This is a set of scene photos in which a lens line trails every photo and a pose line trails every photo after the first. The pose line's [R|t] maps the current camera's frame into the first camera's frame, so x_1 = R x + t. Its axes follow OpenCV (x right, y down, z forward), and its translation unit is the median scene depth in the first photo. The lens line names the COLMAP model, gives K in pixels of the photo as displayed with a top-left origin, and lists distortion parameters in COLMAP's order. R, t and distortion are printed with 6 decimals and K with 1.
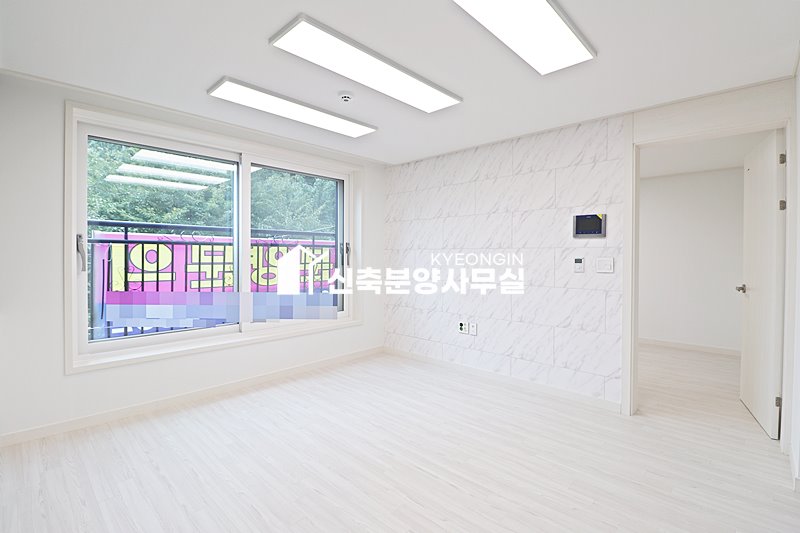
lens RADIAL K [[370.6, 0, 399.8], [0, 370.6, 260.4], [0, 0, 1]] dist [-0.005074, -0.011301]
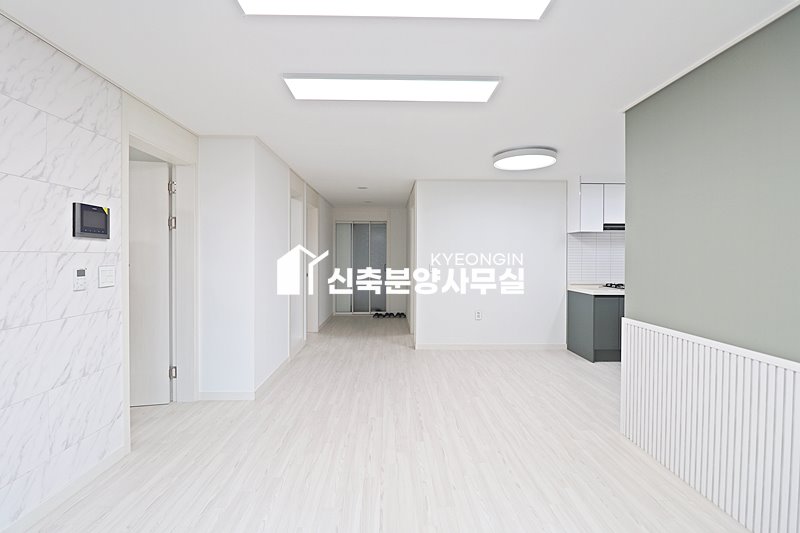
lens RADIAL K [[370.6, 0, 398.1], [0, 370.6, 259.8], [0, 0, 1]] dist [-0.005074, -0.011301]
pose [[-0.710848, -0.012858, 0.703228, -0.347624], [0.002939, 0.999770, 0.021251, -0.031901], [-0.703339, 0.017173, -0.710647, 0.998497]]
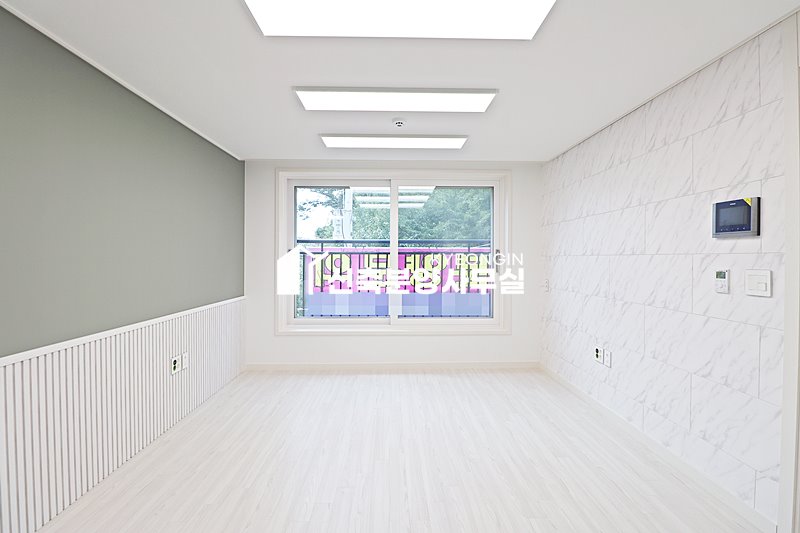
lens RADIAL K [[370.6, 0, 397.9], [0, 370.6, 260.9], [0, 0, 1]] dist [-0.005074, -0.011301]
pose [[0.705556, 0.002502, -0.708650, 0.503105], [-0.008282, 0.999955, -0.004715, -0.013989], [0.708606, 0.009195, 0.705544, 0.160647]]
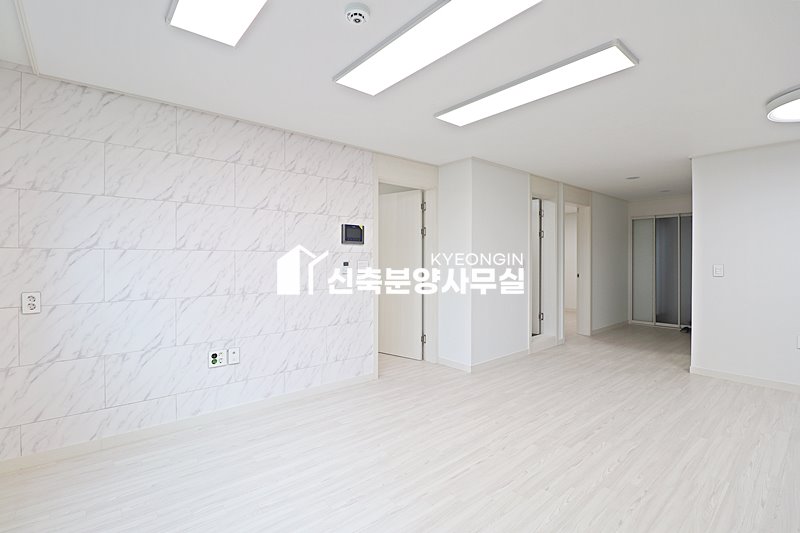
lens RADIAL K [[370.6, 0, 403.4], [0, 370.6, 257.3], [0, 0, 1]] dist [-0.005074, -0.011301]
pose [[0.096490, 0.000758, 0.995334, -0.605509], [0.012838, 0.999916, -0.002006, -0.013661], [-0.995251, 0.012971, 0.096473, 0.666063]]
